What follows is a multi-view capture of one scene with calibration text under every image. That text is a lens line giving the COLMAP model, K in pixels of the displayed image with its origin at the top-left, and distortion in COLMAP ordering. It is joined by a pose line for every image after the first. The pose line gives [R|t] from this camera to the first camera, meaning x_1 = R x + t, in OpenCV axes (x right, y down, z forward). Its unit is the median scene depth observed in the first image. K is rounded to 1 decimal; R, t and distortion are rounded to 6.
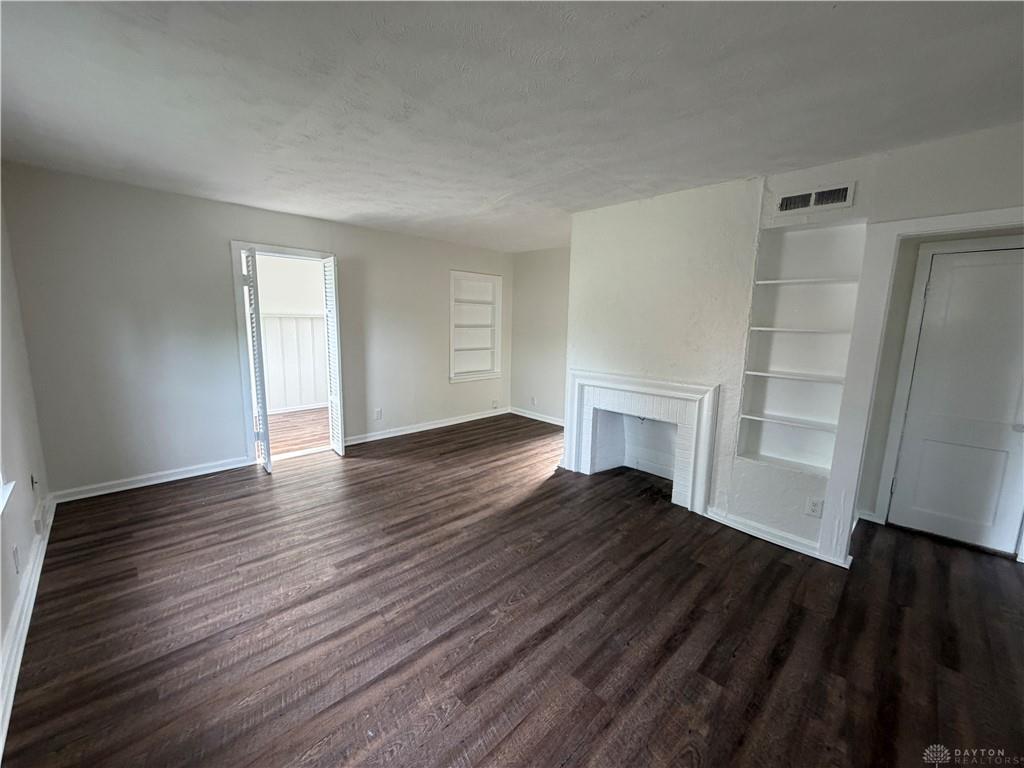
lens RADIAL K [[408.9, 0, 512.0], [0, 408.9, 384.0], [0, 0, 1]] dist [0.000811, -0.000210]
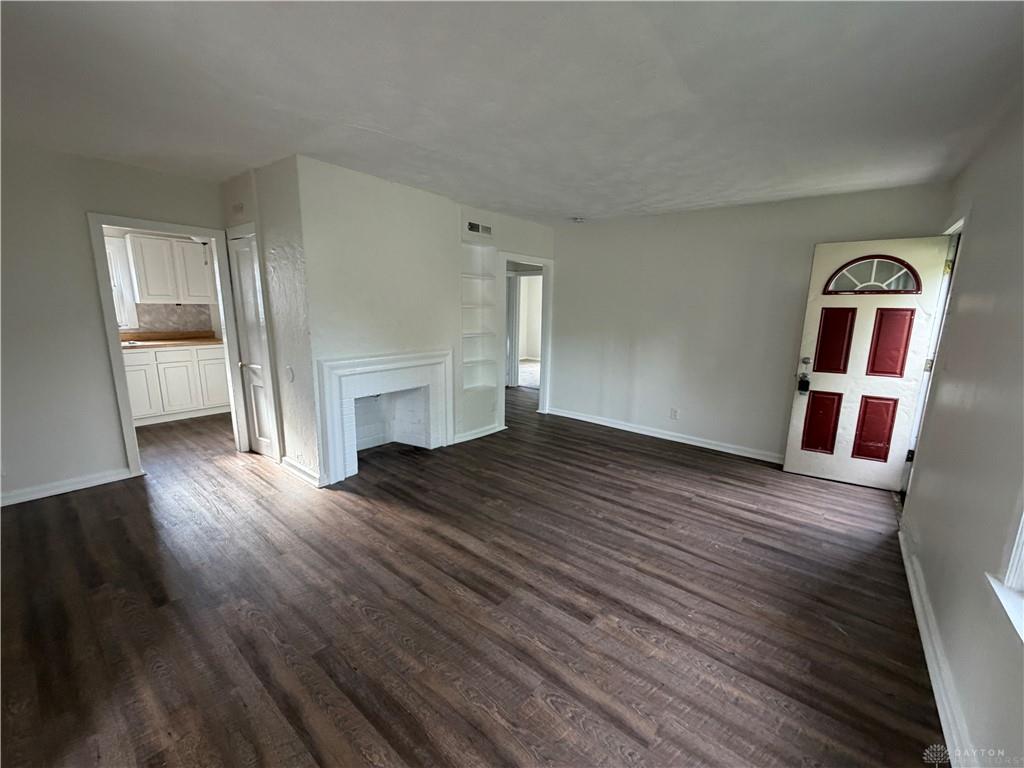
lens RADIAL K [[408.9, 0, 512.0], [0, 408.9, 384.0], [0, 0, 1]] dist [0.000811, -0.000210]
pose [[-0.107446, -0.209953, 0.971790, -1.246003], [0.127431, 0.966478, 0.222895, -0.227635], [-0.986011, 0.147785, -0.077089, 1.303274]]
